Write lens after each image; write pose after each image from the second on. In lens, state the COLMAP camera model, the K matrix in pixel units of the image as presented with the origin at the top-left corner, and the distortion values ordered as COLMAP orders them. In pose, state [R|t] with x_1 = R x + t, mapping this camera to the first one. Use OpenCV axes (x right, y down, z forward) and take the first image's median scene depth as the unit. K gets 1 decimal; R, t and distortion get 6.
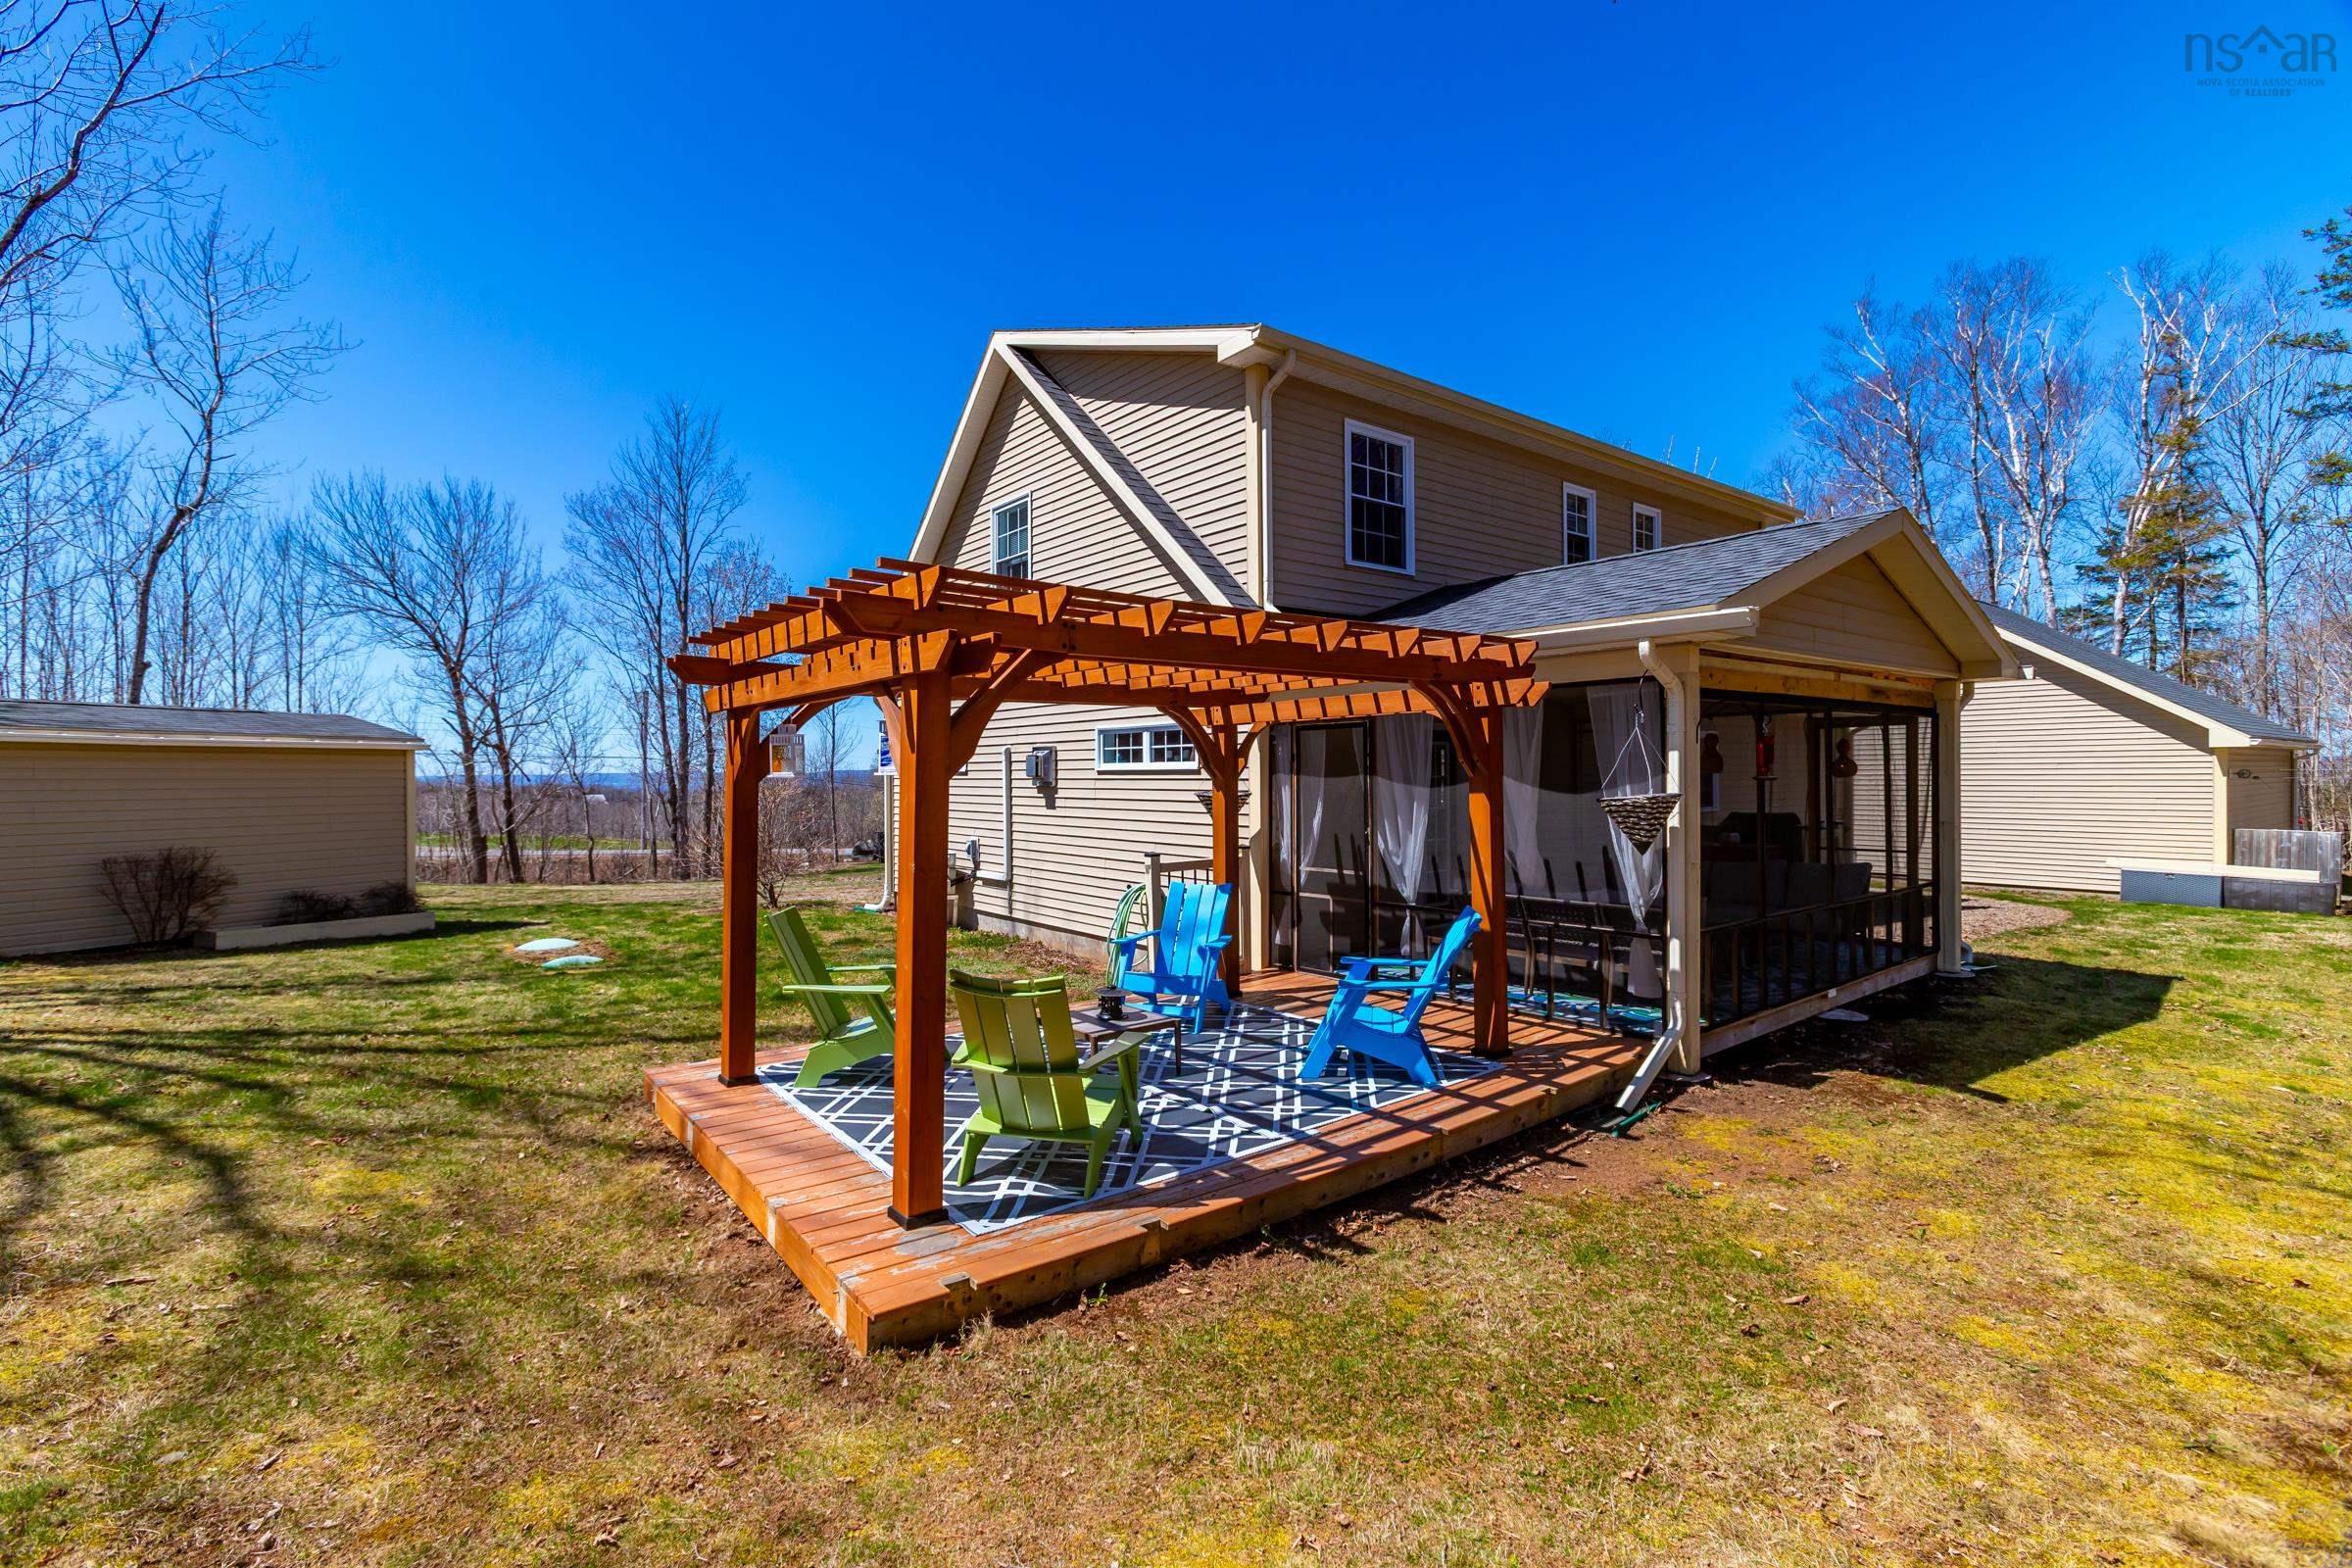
lens RADIAL K [[1039.1, 0, 1176.0], [0, 1039.1, 784.0], [0, 0, 1]] dist [0.000635, 0.000928]
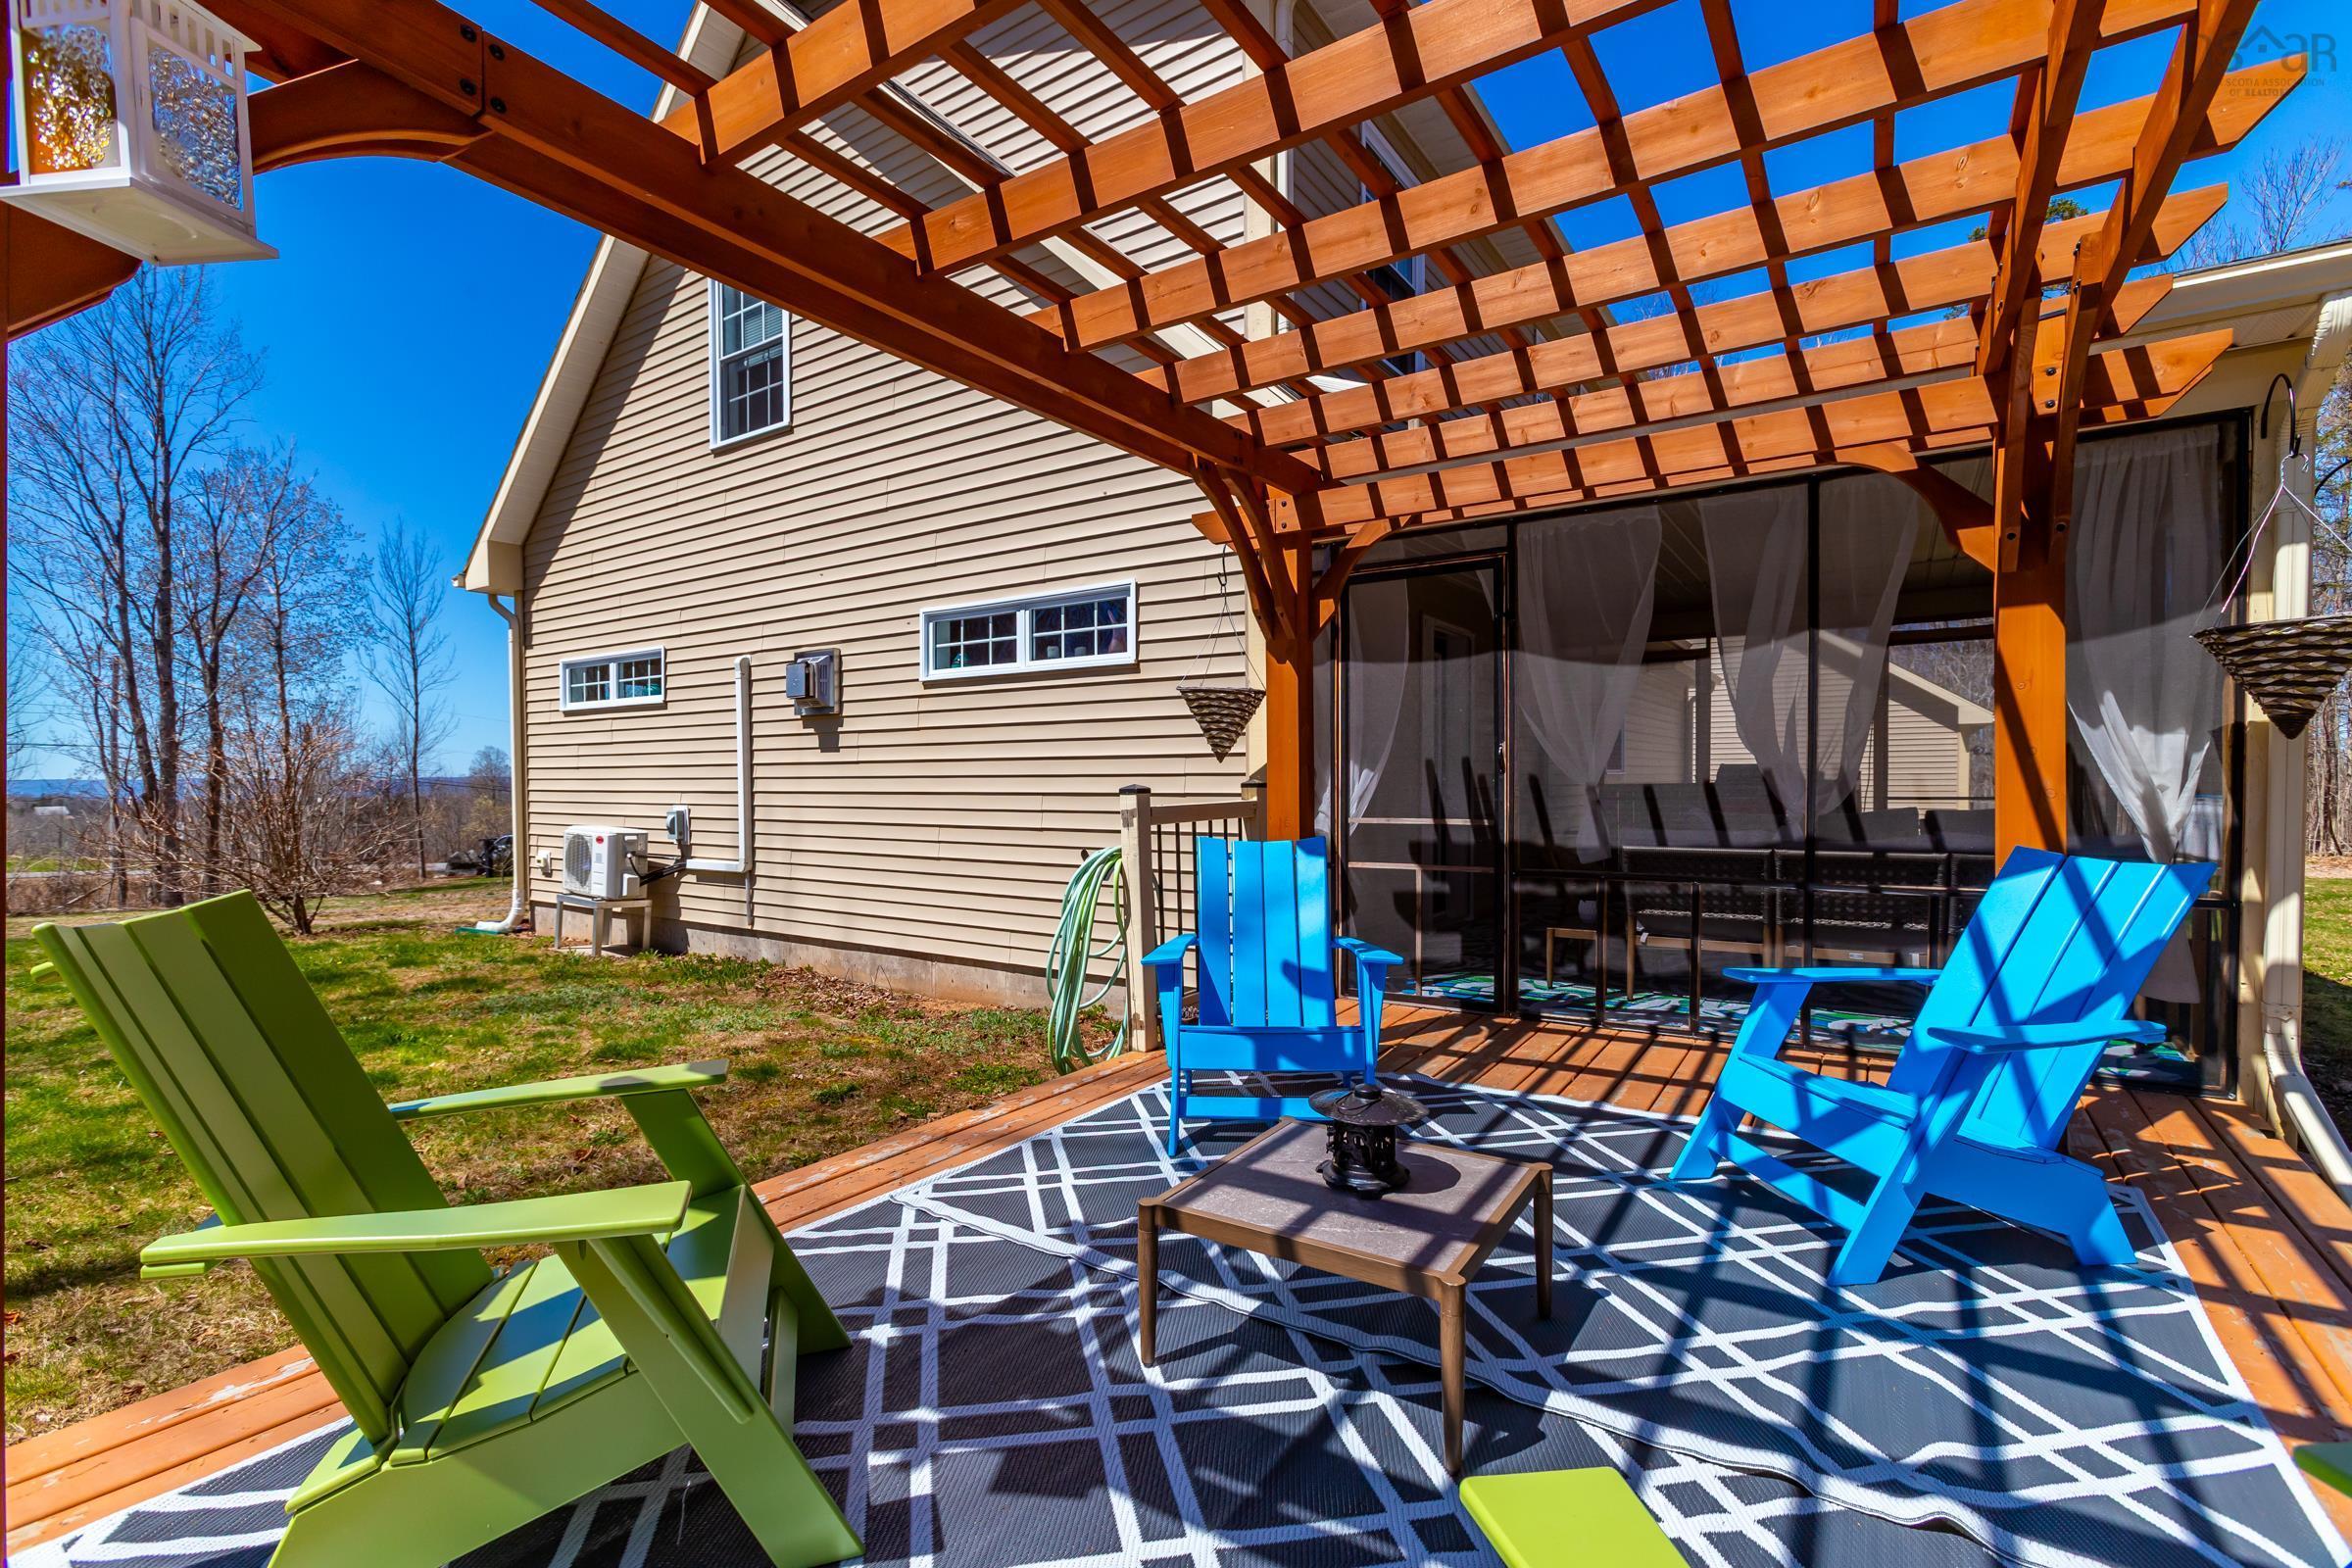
lens RADIAL K [[1043.6, 0, 1173.0], [0, 1043.6, 819.2], [0, 0, 1]] dist [0.004817, 0.000531]
pose [[0.953089, -0.010160, 0.302519, -0.115418], [0.002050, 0.999630, 0.027113, 0.048222], [-0.302683, -0.025221, 0.952758, 0.351335]]
